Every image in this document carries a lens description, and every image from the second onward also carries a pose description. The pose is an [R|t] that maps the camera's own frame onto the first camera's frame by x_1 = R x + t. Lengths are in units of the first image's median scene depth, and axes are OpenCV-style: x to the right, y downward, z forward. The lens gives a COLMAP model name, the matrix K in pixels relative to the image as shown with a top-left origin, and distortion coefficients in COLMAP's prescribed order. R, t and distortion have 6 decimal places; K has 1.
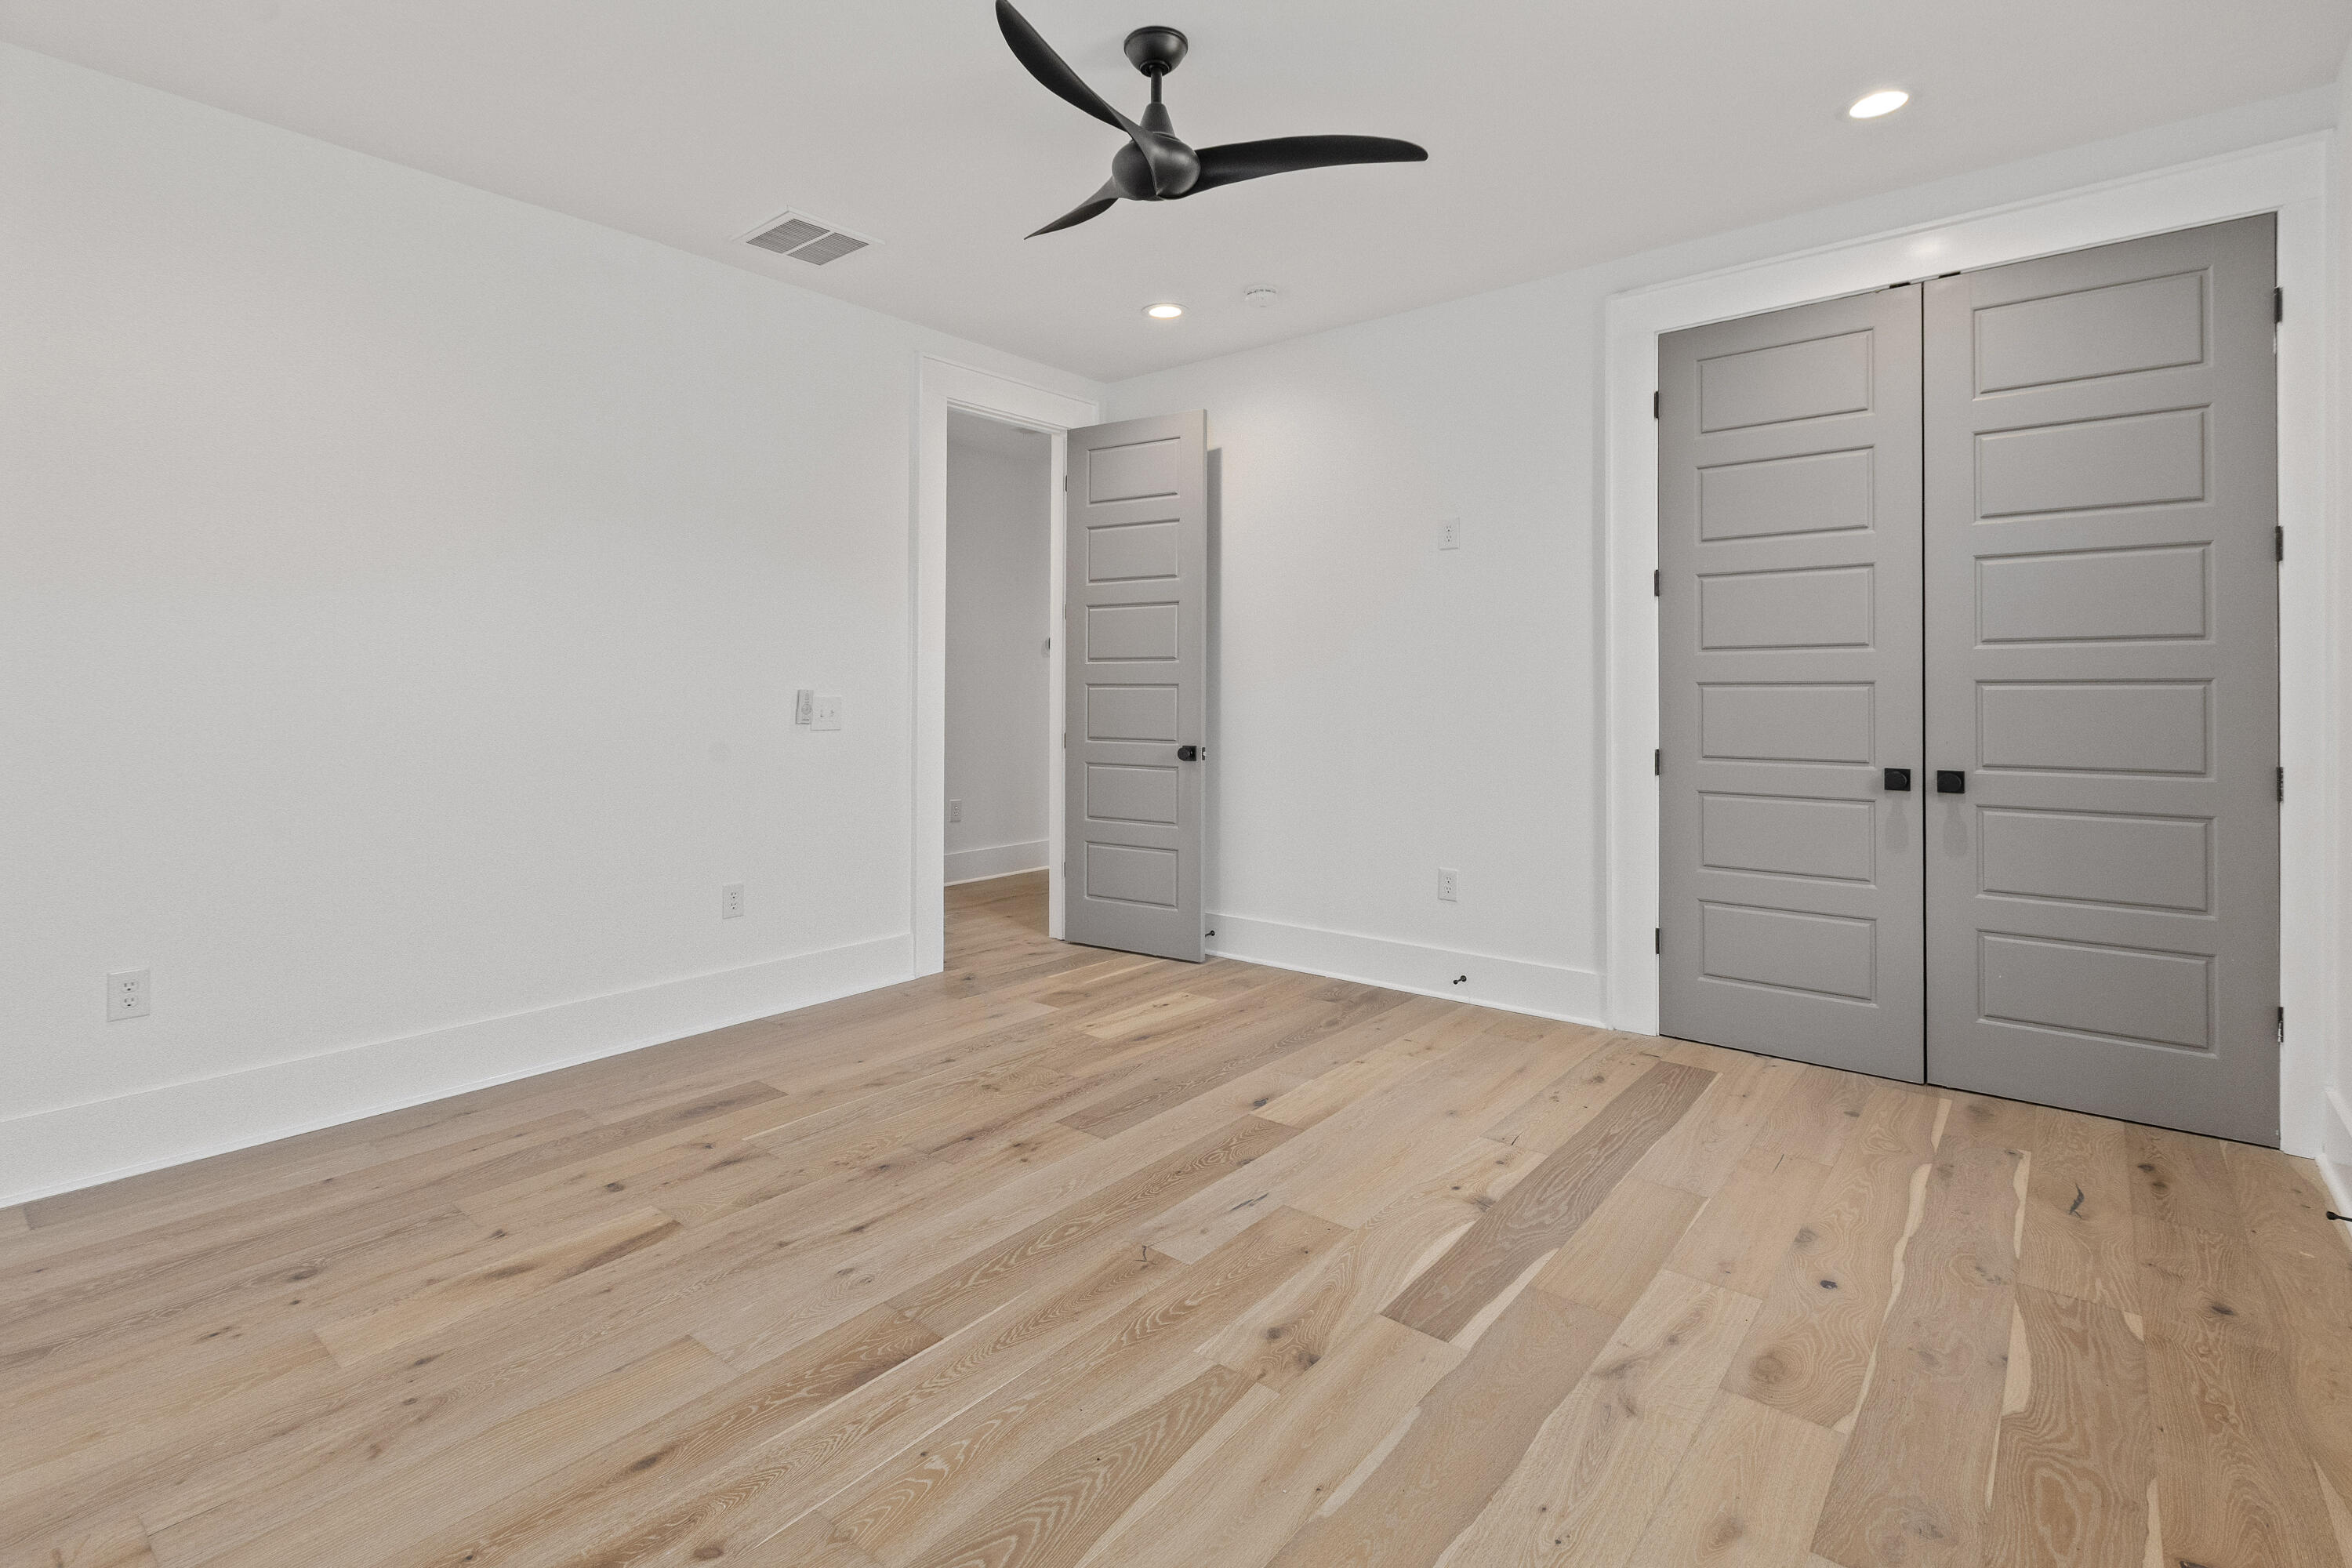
lens RADIAL K [[1046.8, 0, 1160.3], [0, 1046.8, 773.0], [0, 0, 1]] dist [0.000546, 0.000426]
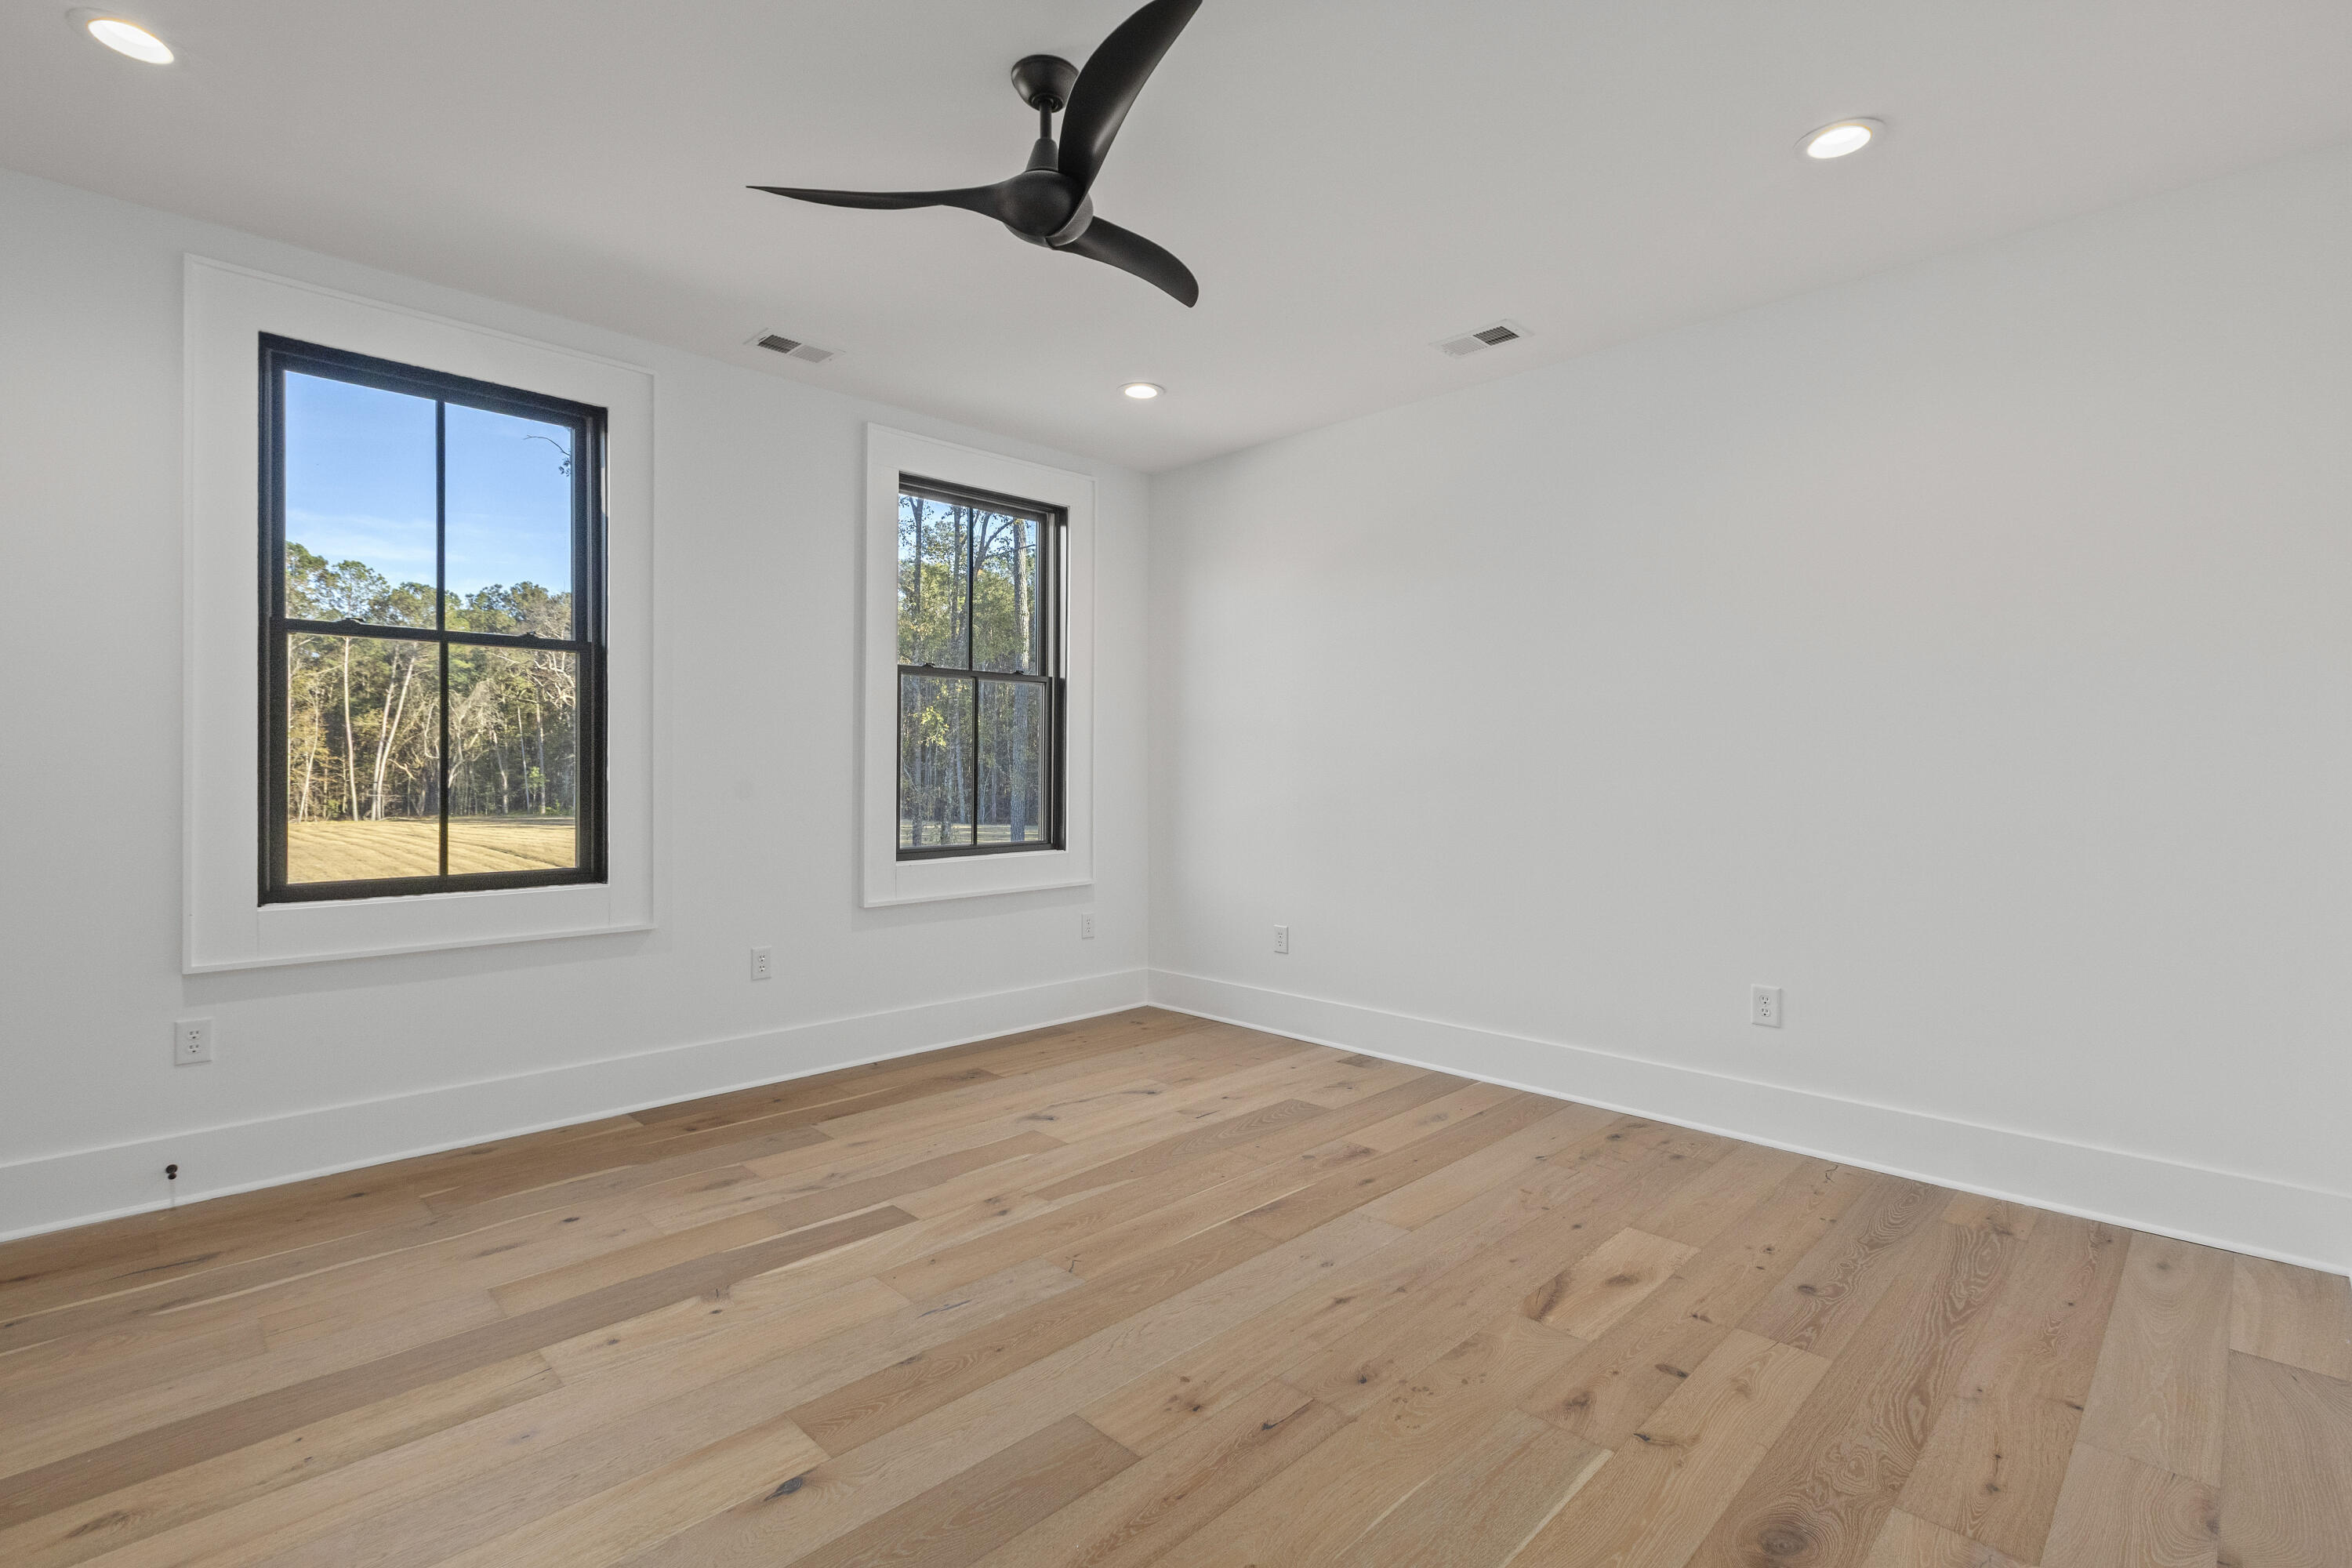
lens RADIAL K [[1066.1, 0, 1176.0], [0, 1066.1, 784.0], [0, 0, 1]] dist [0.000290, 0.000085]
pose [[-0.995747, -0.003506, 0.092060, -0.223273], [0.005287, 0.995454, 0.095095, -0.166954], [-0.091974, 0.095177, -0.991202, 2.005965]]
